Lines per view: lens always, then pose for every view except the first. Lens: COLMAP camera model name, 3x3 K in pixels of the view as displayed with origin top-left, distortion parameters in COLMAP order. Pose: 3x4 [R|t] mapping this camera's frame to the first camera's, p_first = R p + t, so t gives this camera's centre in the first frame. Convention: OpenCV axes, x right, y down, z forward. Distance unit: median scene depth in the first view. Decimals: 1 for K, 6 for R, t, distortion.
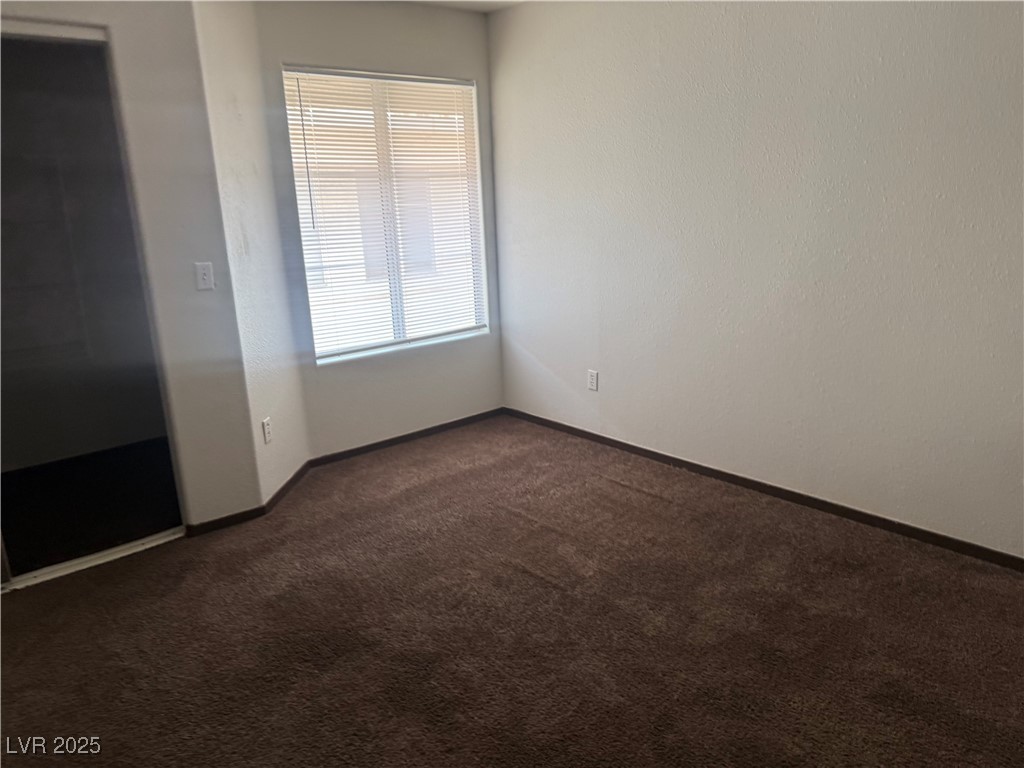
lens RADIAL K [[728.6, 0, 512.0], [0, 728.6, 384.0], [0, 0, 1]] dist [0.116529, -0.194818]
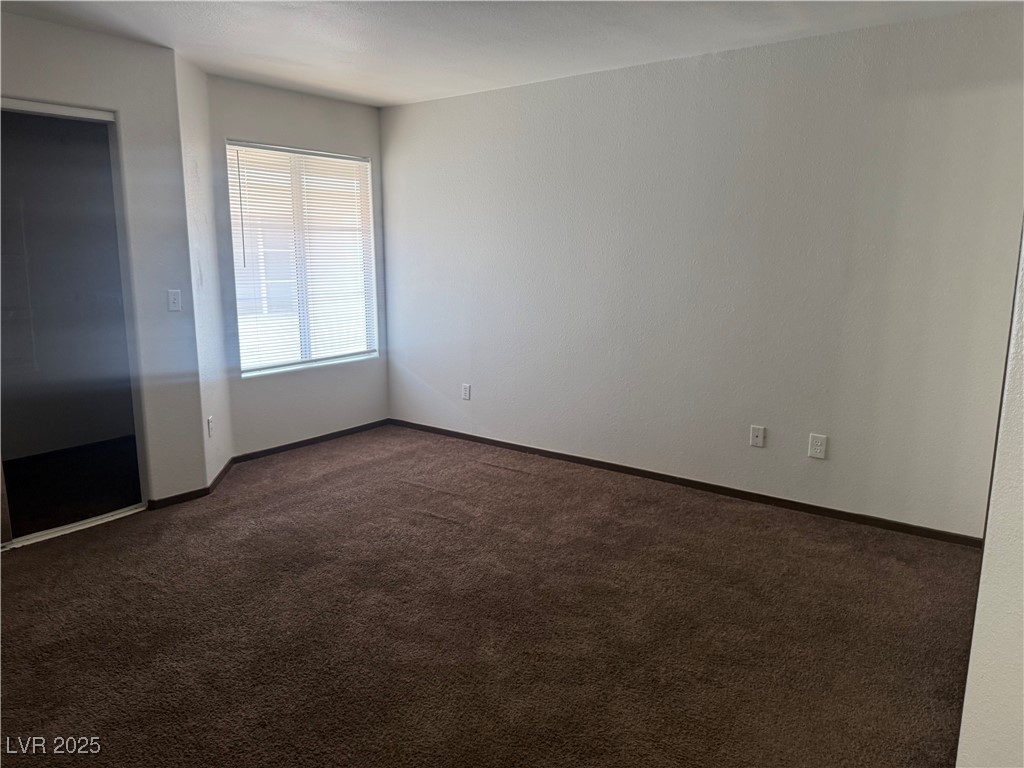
lens RADIAL K [[732.2, 0, 506.3], [0, 732.2, 376.4], [0, 0, 1]] dist [0.130922, -0.223992]
pose [[0.976197, 0.004804, 0.216833, -0.124751], [0.012425, 0.996874, -0.078024, 0.086642], [-0.216530, 0.078861, 0.973086, -0.342679]]
